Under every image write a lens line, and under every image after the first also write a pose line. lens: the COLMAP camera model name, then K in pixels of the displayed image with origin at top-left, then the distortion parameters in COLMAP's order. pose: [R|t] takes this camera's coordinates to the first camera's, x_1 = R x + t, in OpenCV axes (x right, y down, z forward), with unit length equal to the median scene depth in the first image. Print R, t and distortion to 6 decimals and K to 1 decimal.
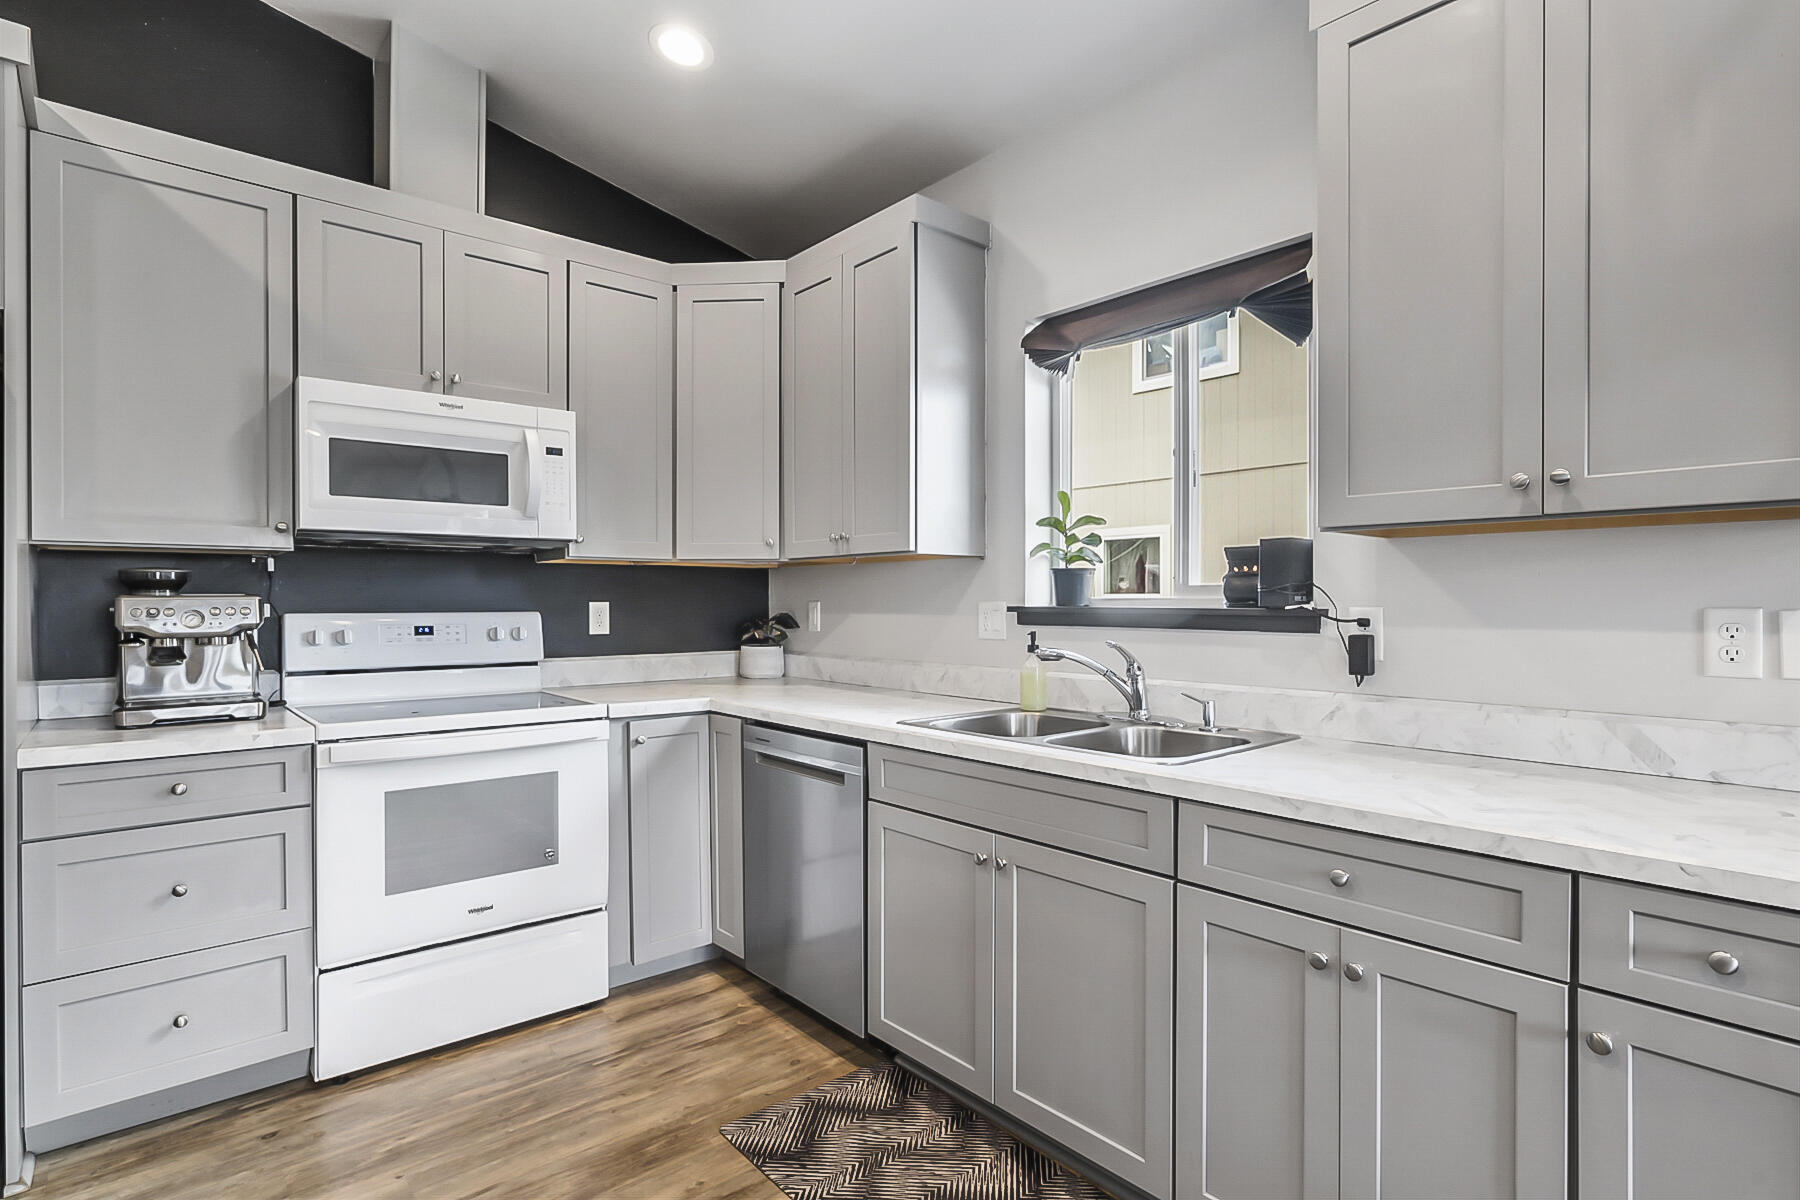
lens RADIAL K [[912.6, 0, 900.0], [0, 912.6, 600.0], [0, 0, 1]] dist [0.002094, 0.000570]
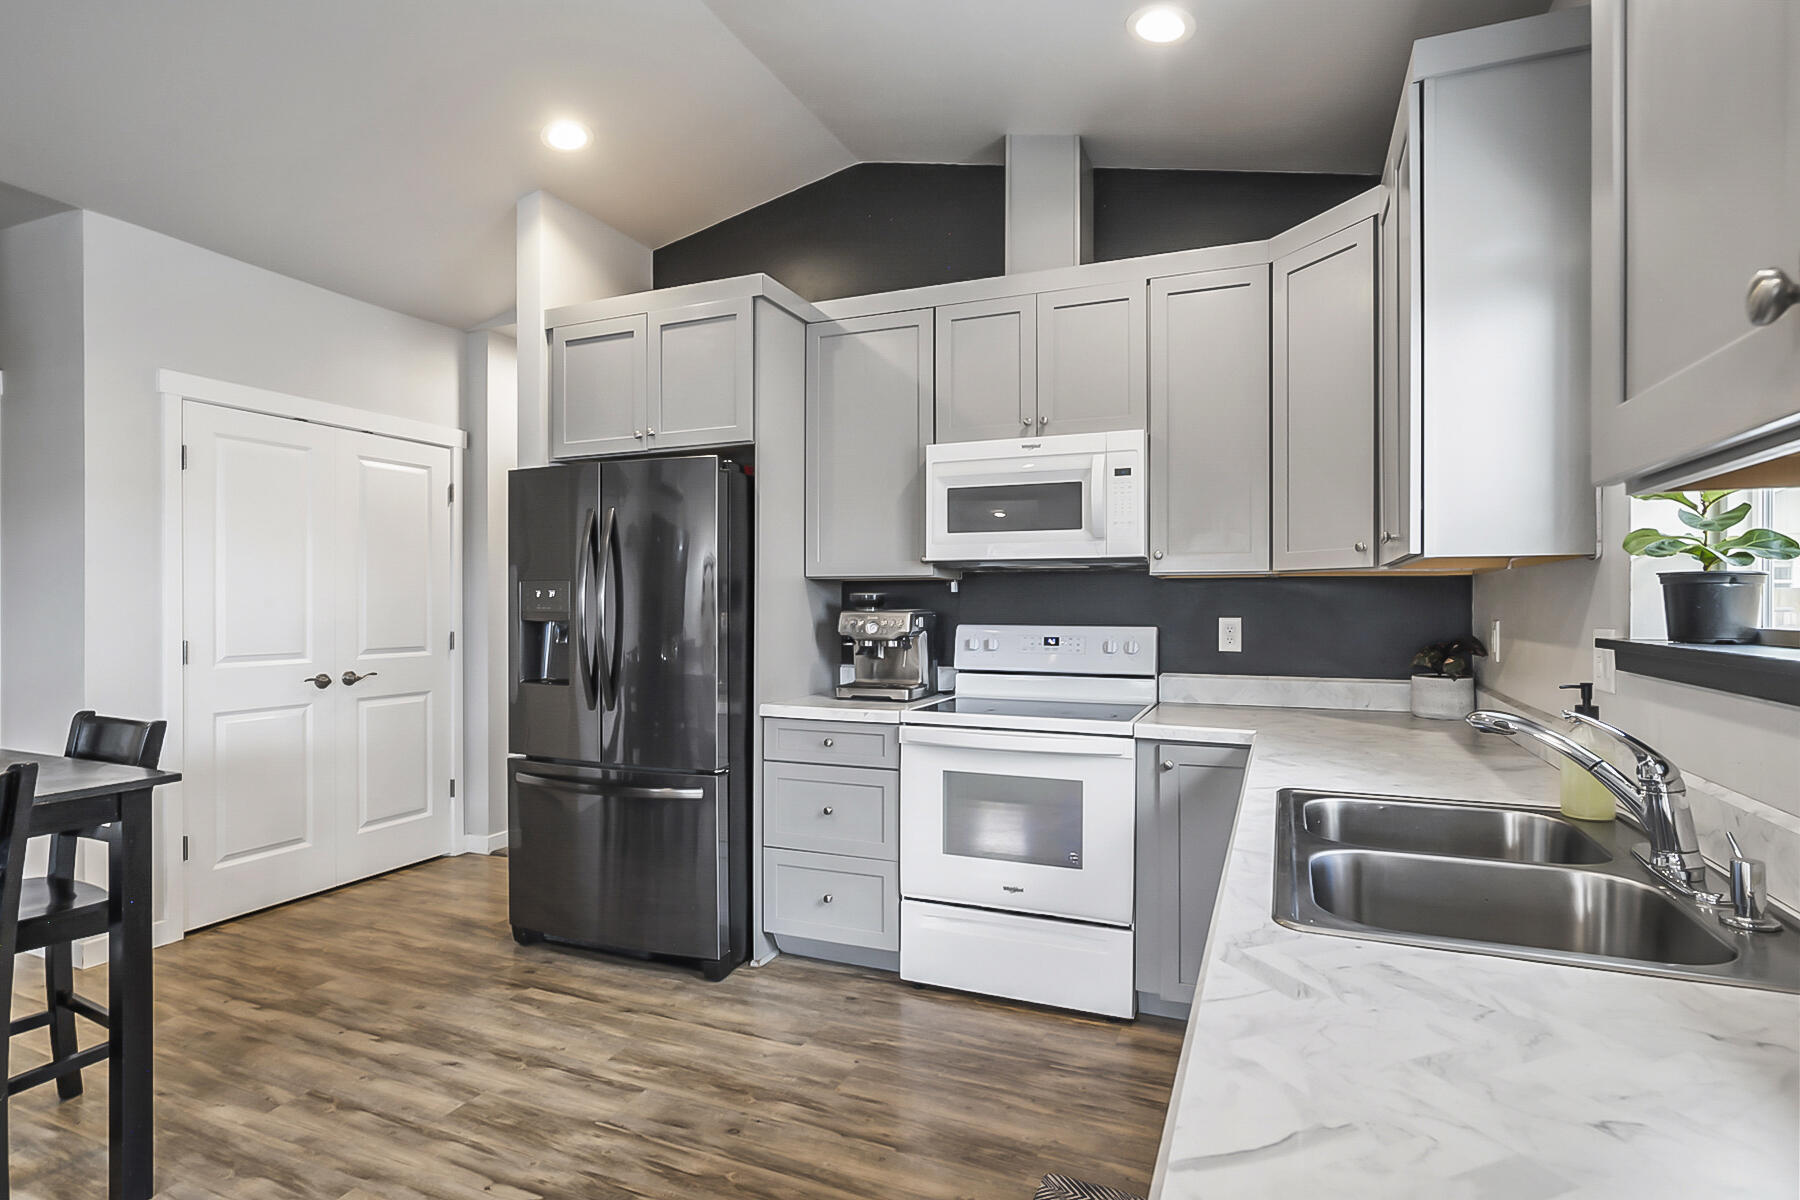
lens RADIAL K [[920.9, 0, 900.0], [0, 920.9, 600.0], [0, 0, 1]] dist [-0.003851, 0.000279]
pose [[0.447468, -0.001135, -0.894299, 0.469835], [-0.001045, 0.999998, -0.001792, -0.017619], [0.894300, 0.001736, 0.447466, 0.336946]]
